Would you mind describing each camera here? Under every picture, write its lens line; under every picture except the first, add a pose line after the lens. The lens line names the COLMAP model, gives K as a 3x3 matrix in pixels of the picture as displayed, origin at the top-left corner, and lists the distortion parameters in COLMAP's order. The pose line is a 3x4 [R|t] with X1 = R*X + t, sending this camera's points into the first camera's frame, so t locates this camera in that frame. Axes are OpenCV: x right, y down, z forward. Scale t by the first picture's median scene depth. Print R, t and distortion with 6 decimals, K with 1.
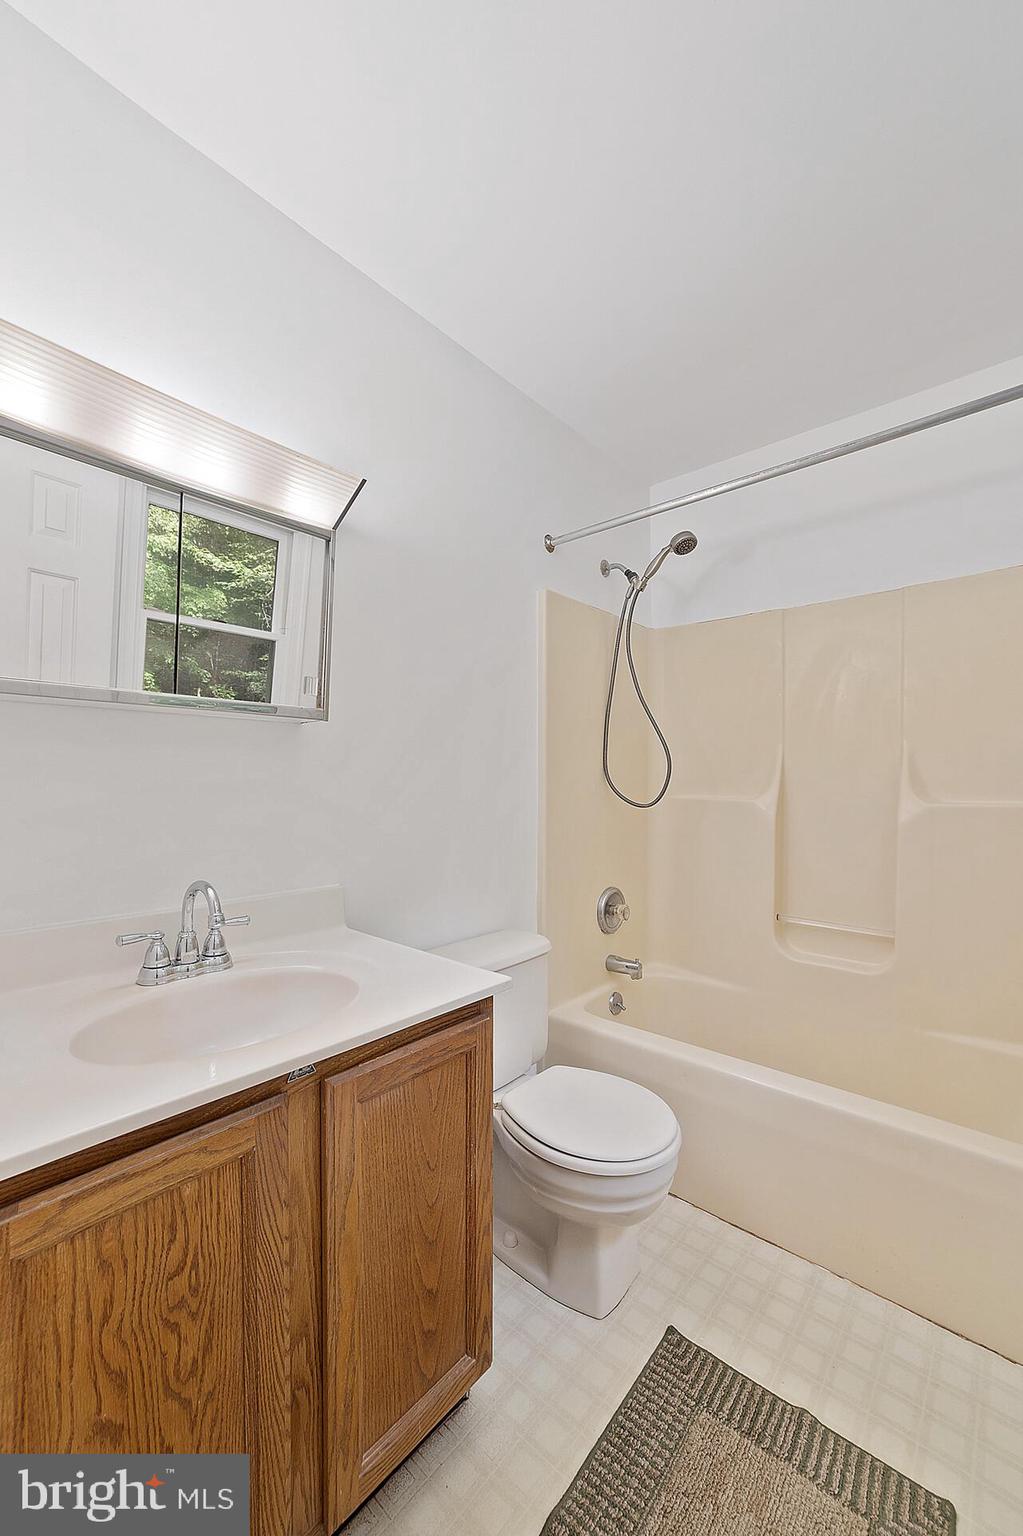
lens RADIAL K [[604.8, 0, 518.4], [0, 604.8, 780.8], [0, 0, 1]] dist [-0.018749, 0.004303]
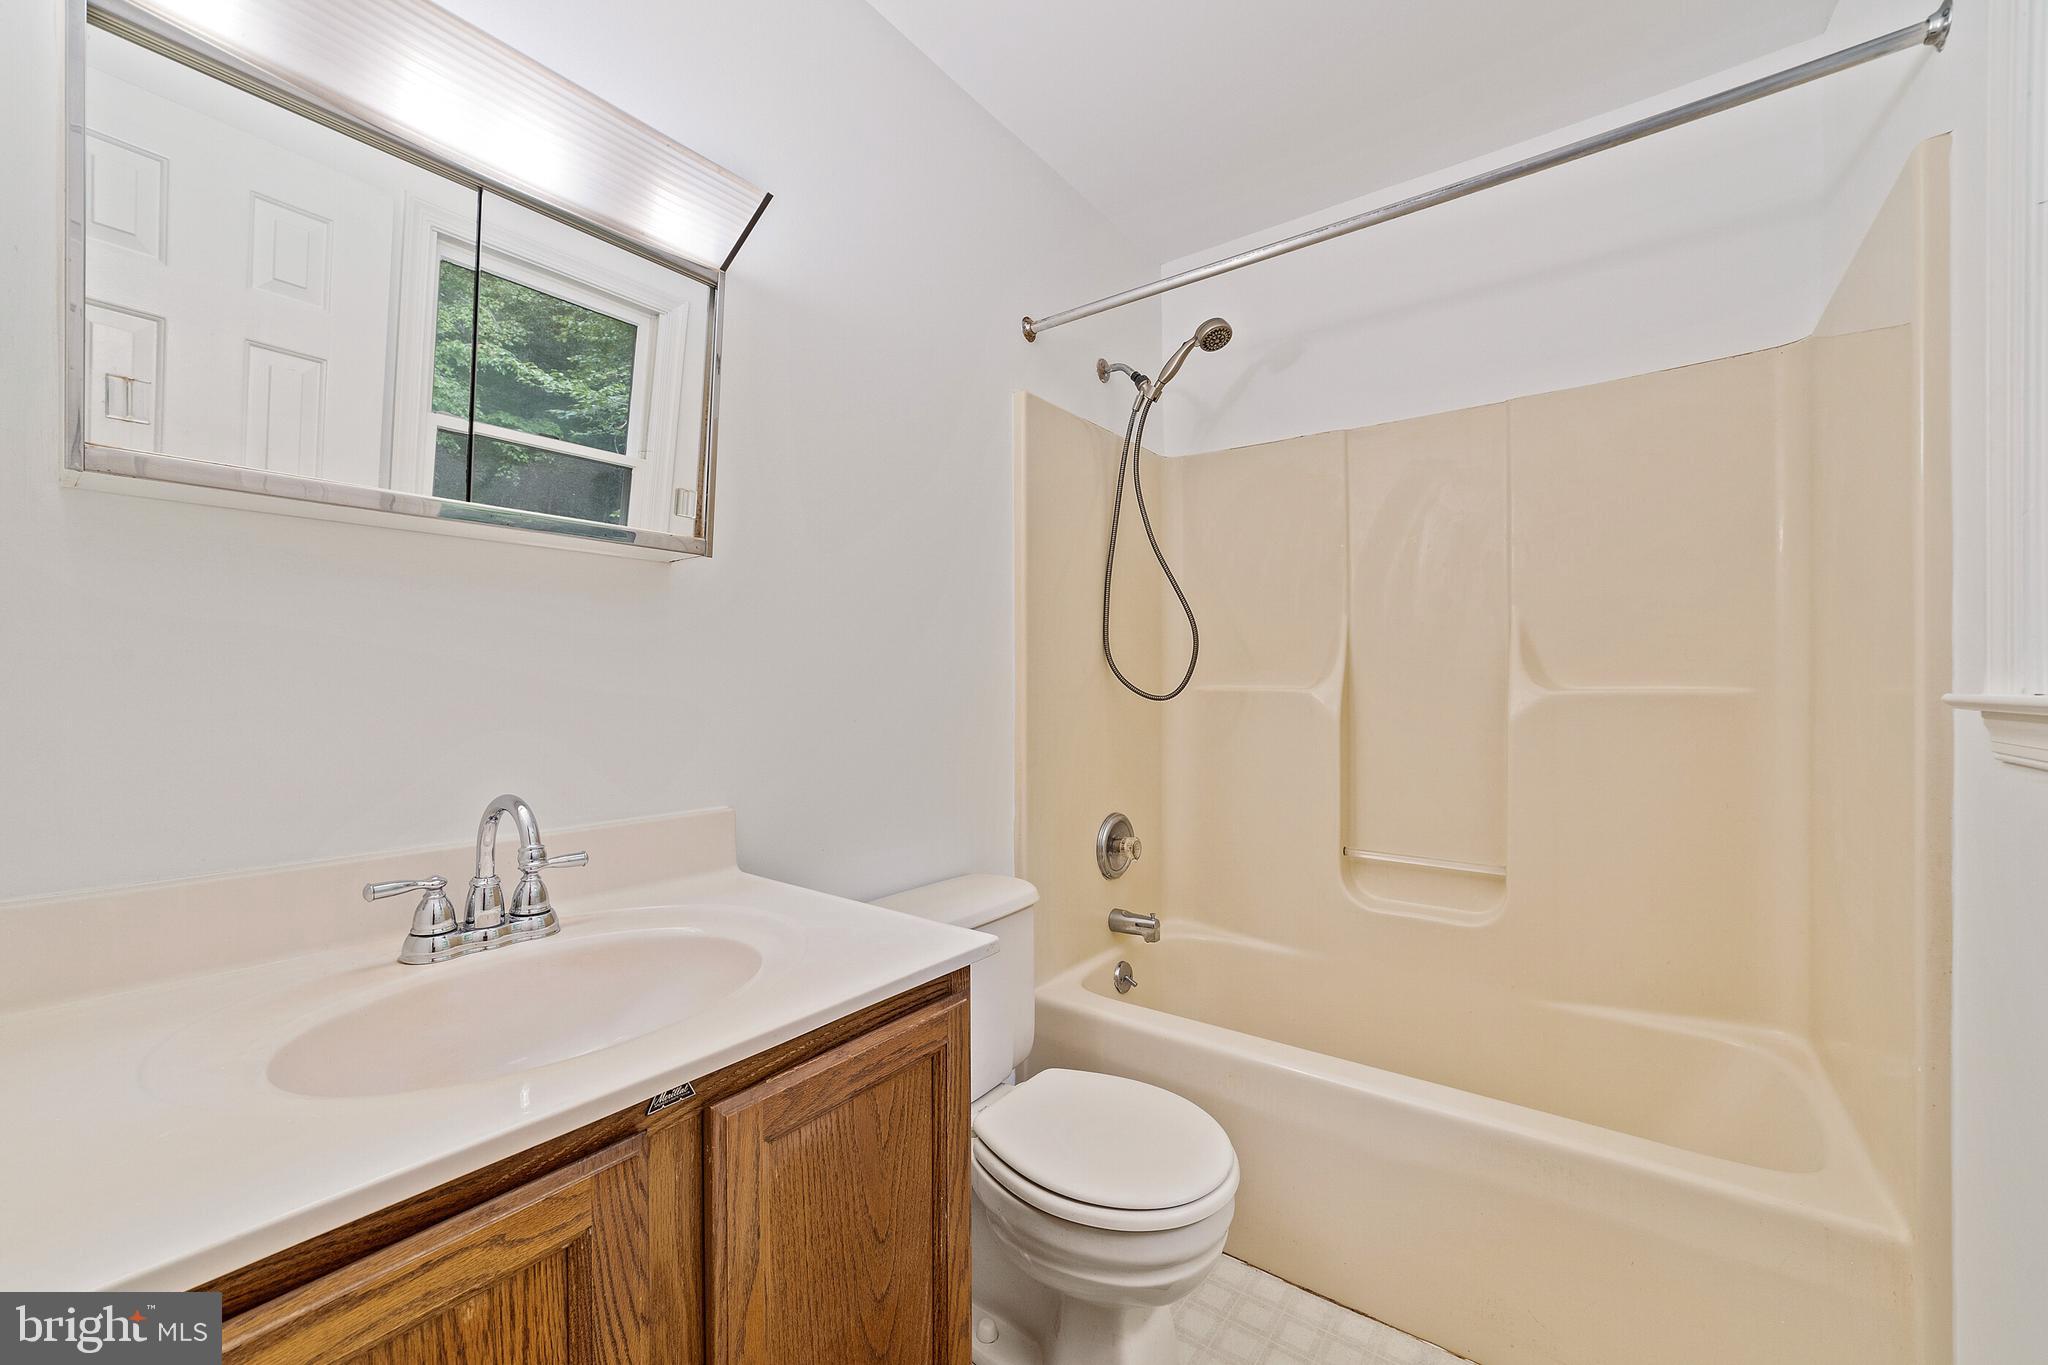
lens RADIAL K [[806.3, 0, 1023.1], [0, 806.3, 673.7], [0, 0, 1]] dist [-0.018749, 0.004303]
pose [[0.997453, -0.002510, 0.071278, -0.034465], [0.003576, 0.999884, -0.014831, 0.038560], [-0.071233, 0.015048, 0.997346, 0.088329]]
